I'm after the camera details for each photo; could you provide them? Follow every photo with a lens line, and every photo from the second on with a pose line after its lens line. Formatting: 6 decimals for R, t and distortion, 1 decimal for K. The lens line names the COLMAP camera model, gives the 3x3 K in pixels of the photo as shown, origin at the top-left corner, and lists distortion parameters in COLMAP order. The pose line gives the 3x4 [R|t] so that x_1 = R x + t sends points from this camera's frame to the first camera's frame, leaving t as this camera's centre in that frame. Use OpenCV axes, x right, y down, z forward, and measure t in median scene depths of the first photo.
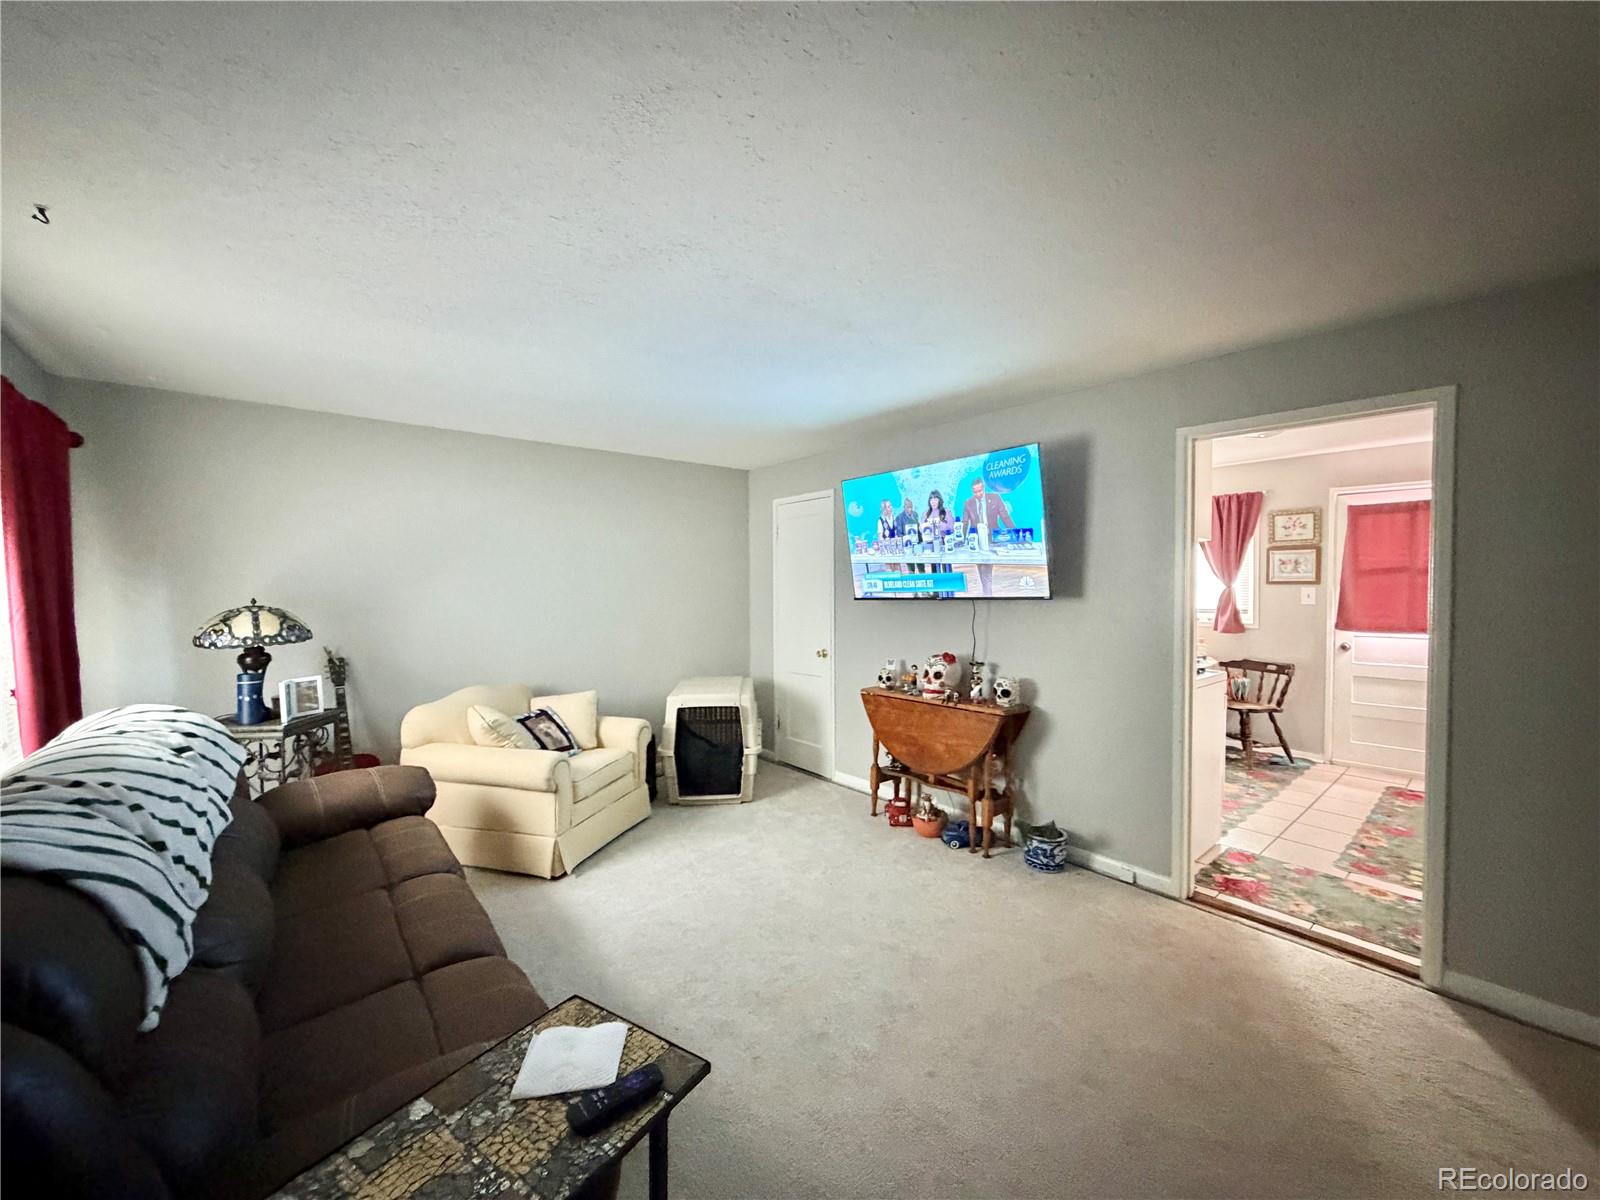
lens RADIAL K [[635.1, 0, 798.2], [0, 635.1, 602.3], [0, 0, 1]] dist [0.000462, 0.000061]
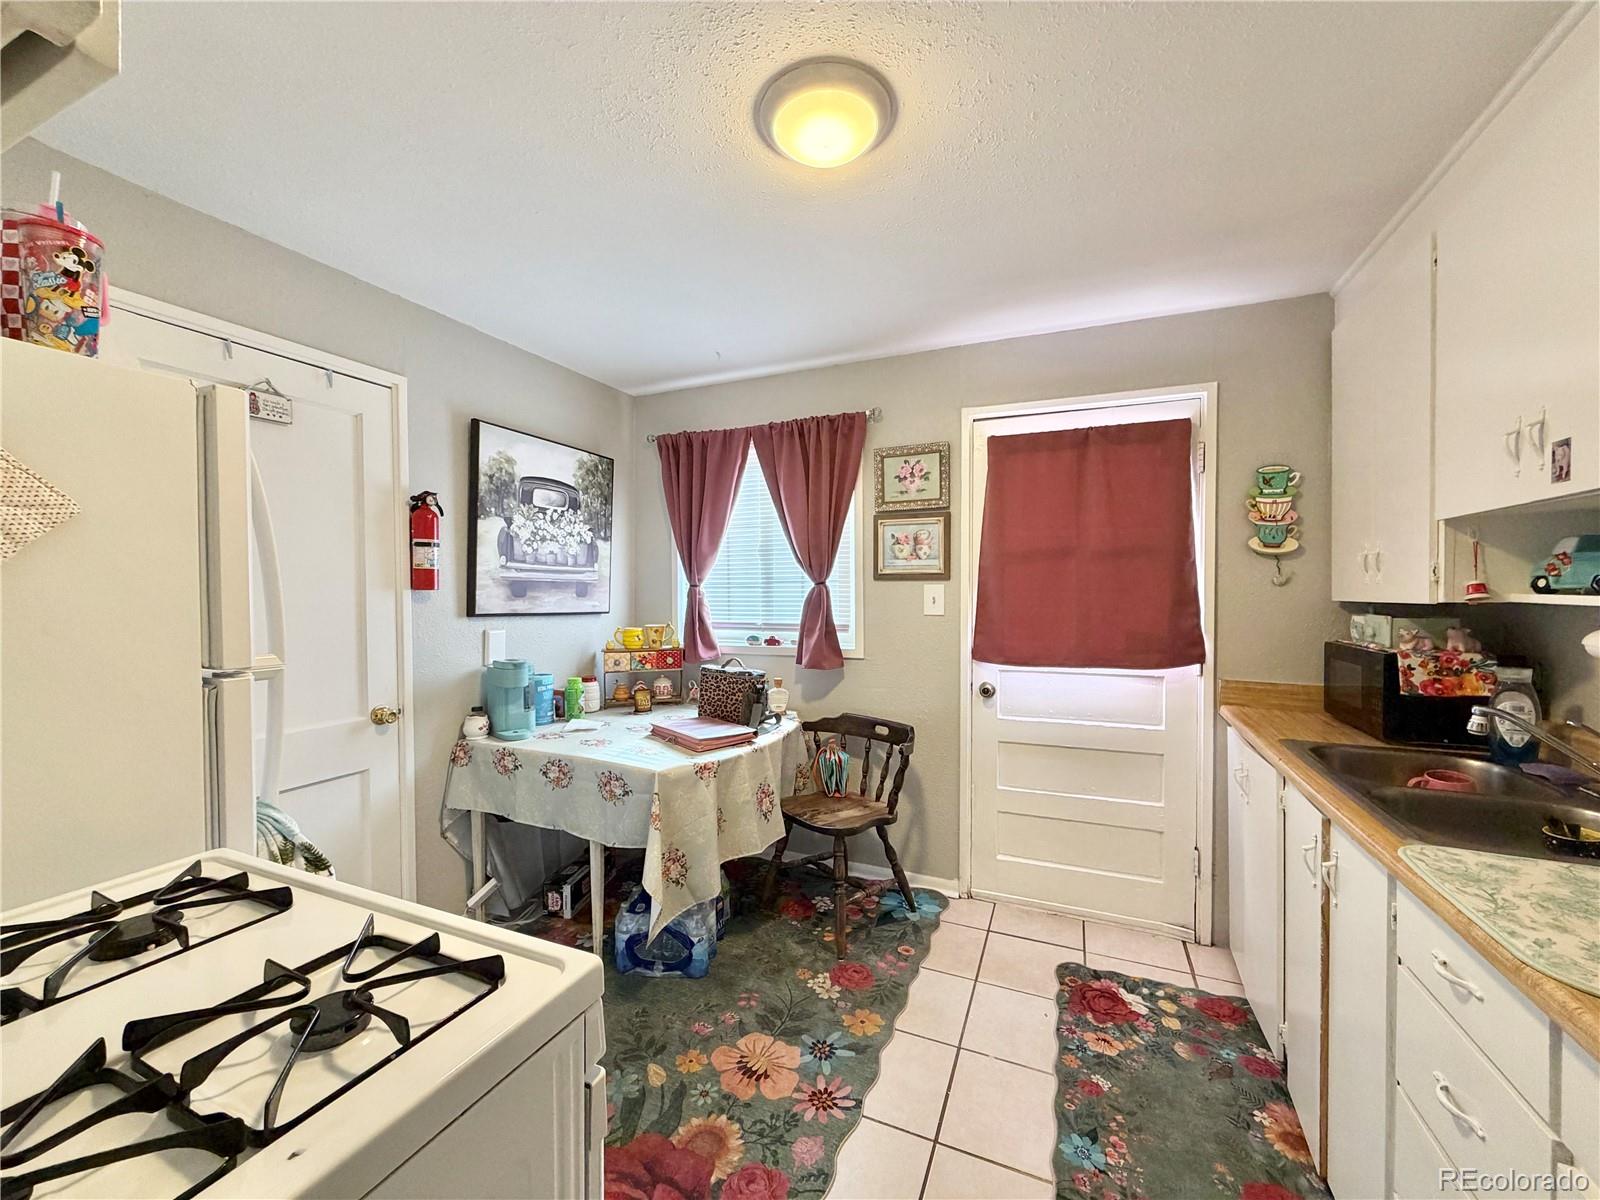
lens RADIAL K [[635.1, 0, 802.7], [0, 635.1, 598.6], [0, 0, 1]] dist [0.000462, 0.000061]
pose [[0.894051, 0.003545, 0.447950, 0.443686], [0.007630, 0.999703, -0.023140, 0.001006], [-0.447899, 0.024106, 0.893759, 0.544828]]
